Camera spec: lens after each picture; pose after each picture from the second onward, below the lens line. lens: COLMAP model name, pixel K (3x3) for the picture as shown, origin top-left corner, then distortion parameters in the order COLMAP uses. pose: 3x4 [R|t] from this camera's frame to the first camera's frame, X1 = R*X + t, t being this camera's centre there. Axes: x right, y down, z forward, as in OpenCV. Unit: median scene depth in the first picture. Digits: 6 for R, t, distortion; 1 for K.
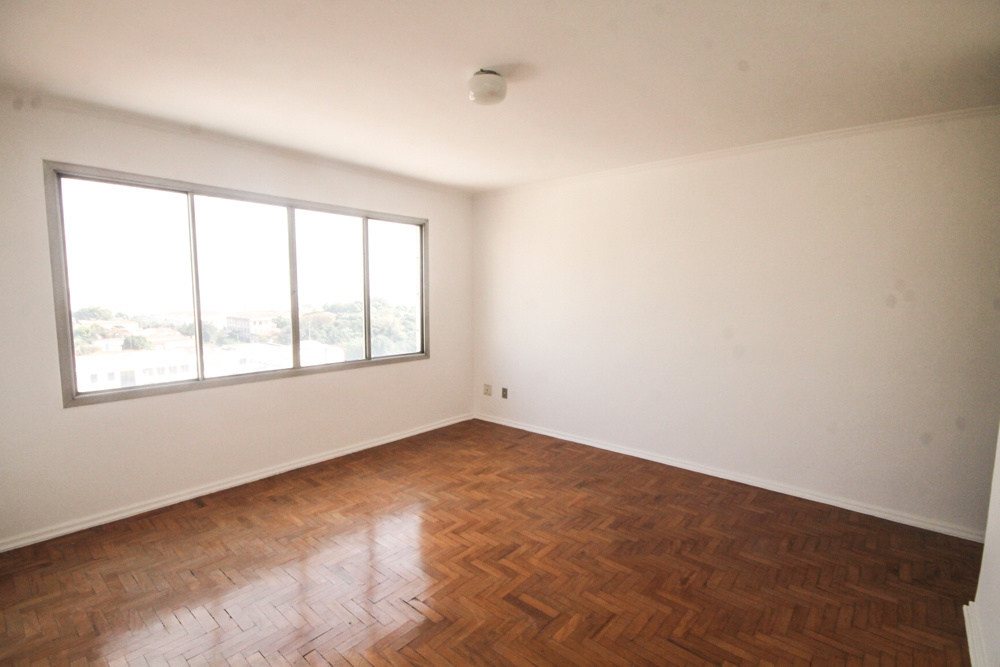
lens RADIAL K [[454.5, 0, 501.4], [0, 454.5, 338.9], [0, 0, 1]] dist [0.001552, 0.000114]
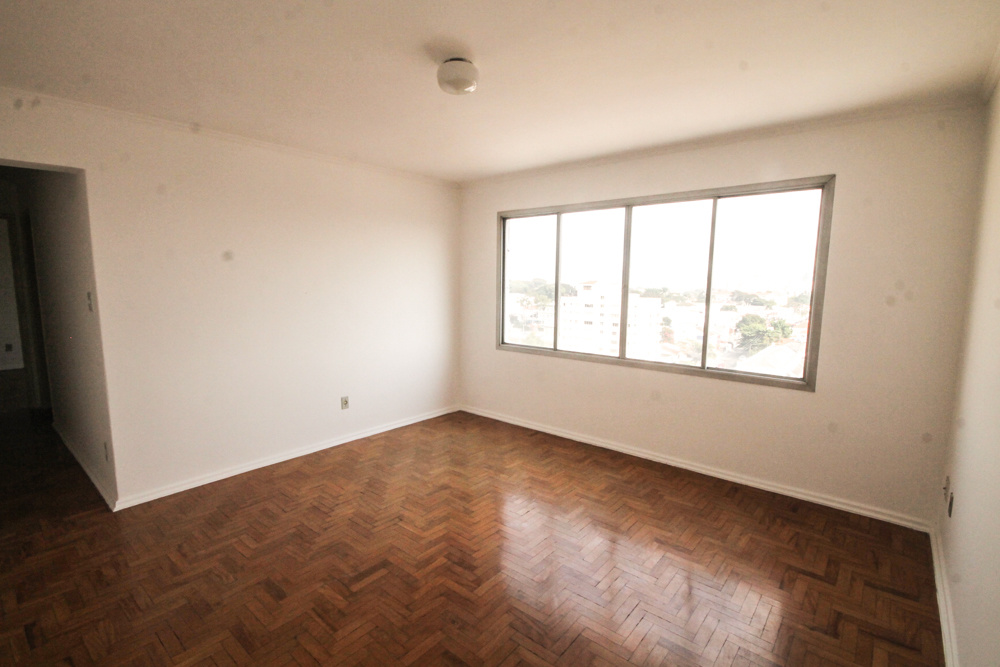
lens RADIAL K [[467.0, 0, 502.7], [0, 467.0, 337.6], [0, 0, 1]] dist [-0.008886, -0.000003]
pose [[0.024606, 0.113659, -0.993215, 0.835368], [-0.115000, 0.987242, 0.110126, -0.095678], [0.993061, 0.111510, 0.037363, 0.912916]]
